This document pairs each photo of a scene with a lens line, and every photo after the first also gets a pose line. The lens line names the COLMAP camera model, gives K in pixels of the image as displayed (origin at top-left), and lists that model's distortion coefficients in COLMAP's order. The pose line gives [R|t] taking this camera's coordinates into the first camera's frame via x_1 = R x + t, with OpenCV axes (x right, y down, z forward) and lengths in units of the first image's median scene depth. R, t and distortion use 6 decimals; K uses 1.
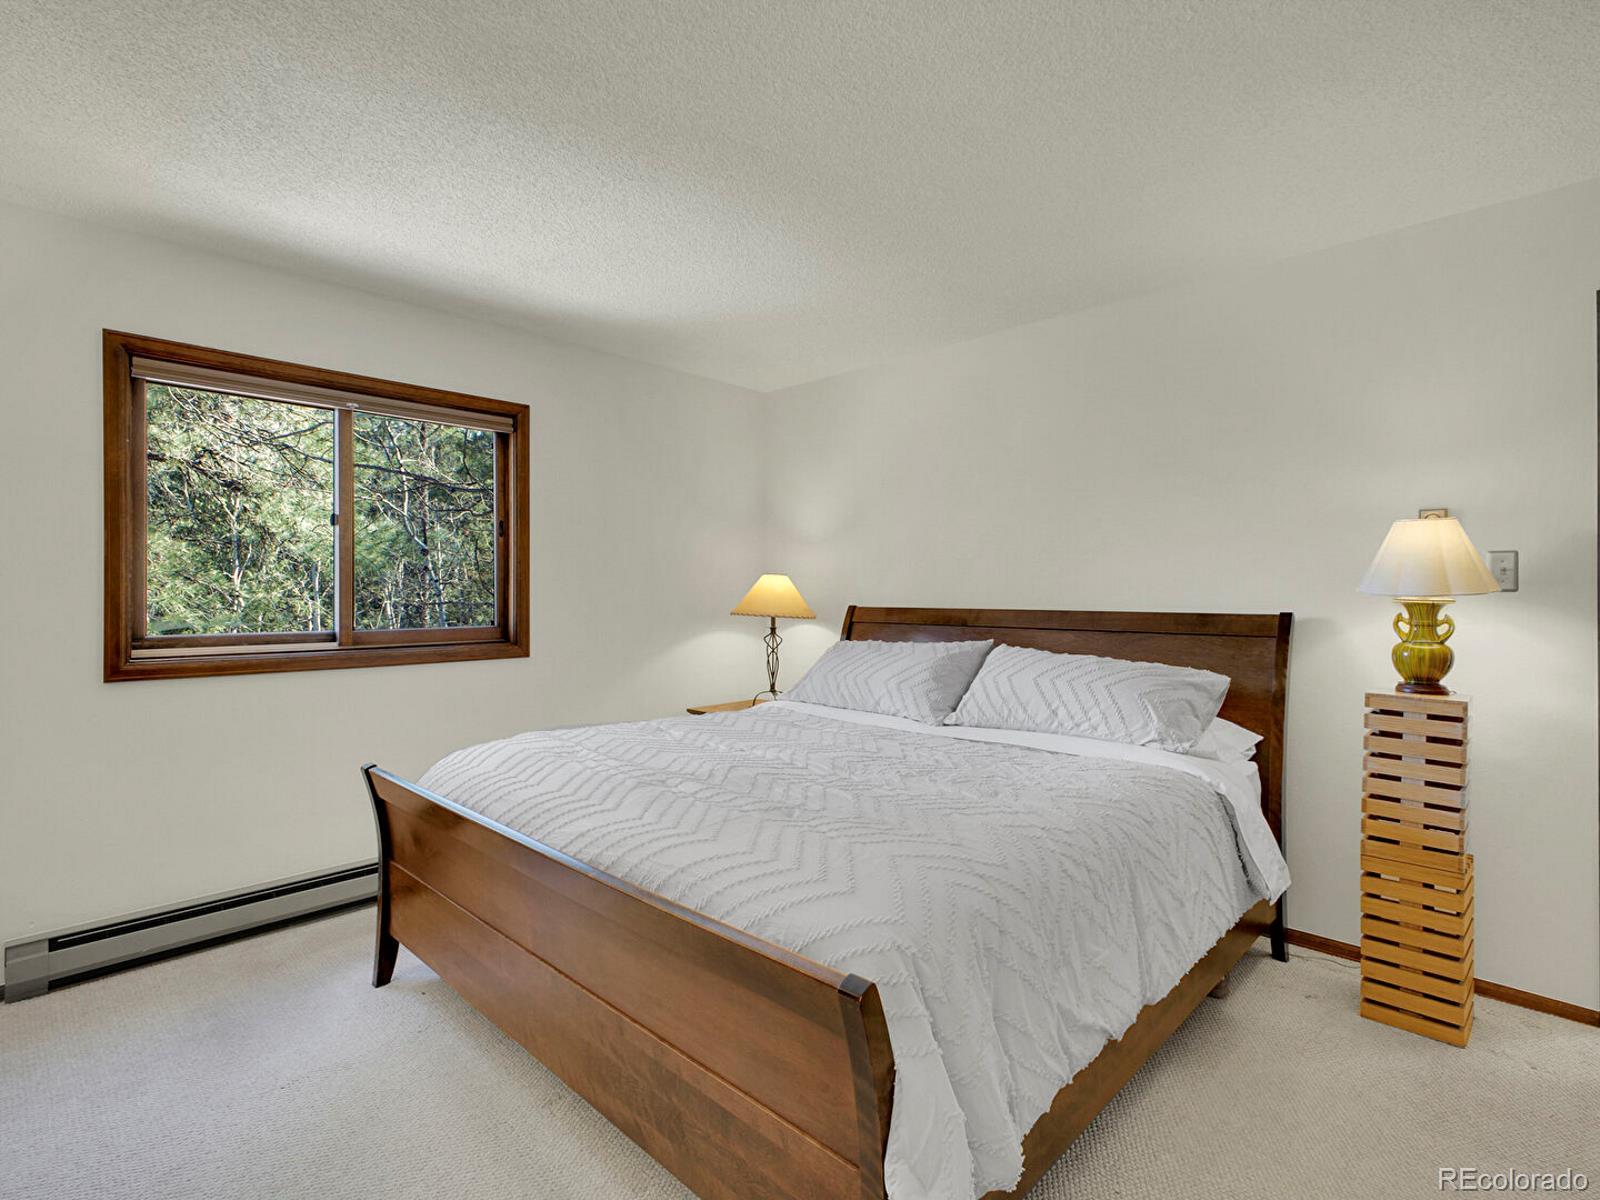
lens RADIAL K [[783.8, 0, 800.0], [0, 783.8, 600.0], [0, 0, 1]] dist [-0.000665, 0.000010]
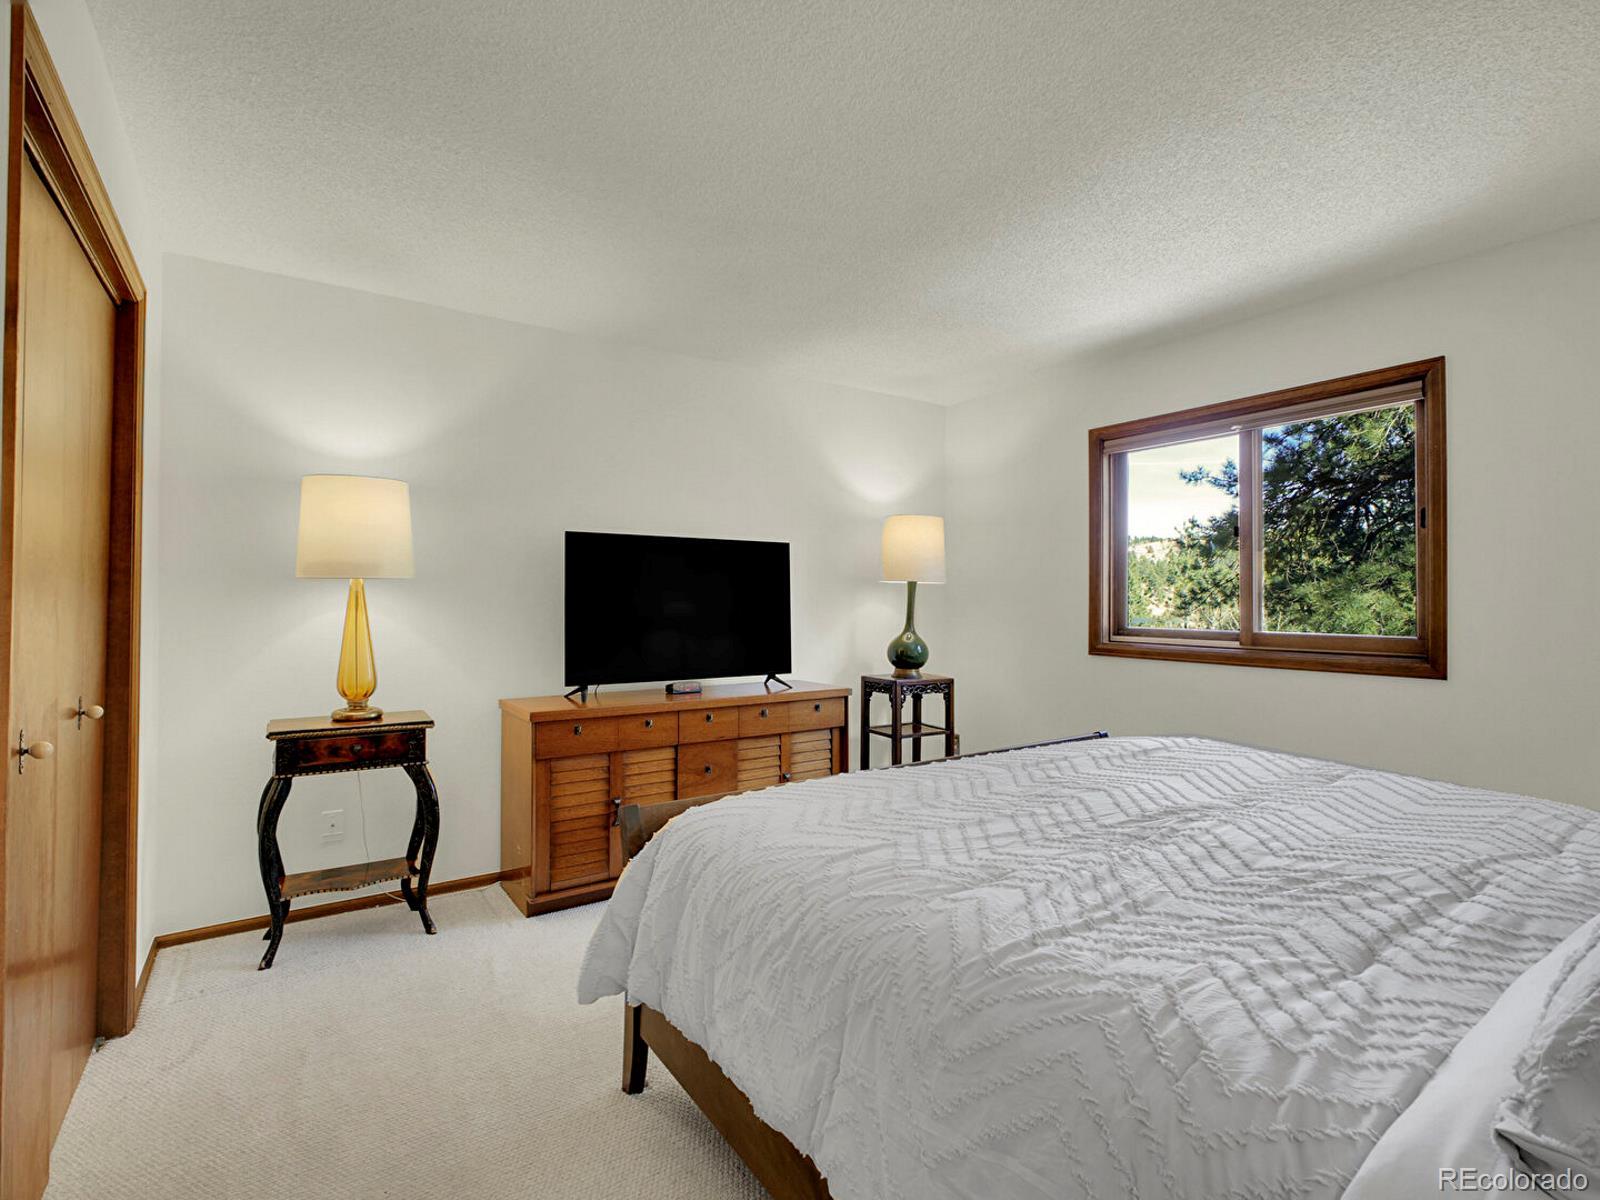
lens RADIAL K [[783.8, 0, 800.0], [0, 783.8, 600.0], [0, 0, 1]] dist [-0.000665, 0.000010]
pose [[-0.214195, -0.002337, -0.976788, 0.599797], [-0.014068, 0.999901, 0.000693, 0.002441], [0.976690, 0.013889, -0.214206, 0.597956]]
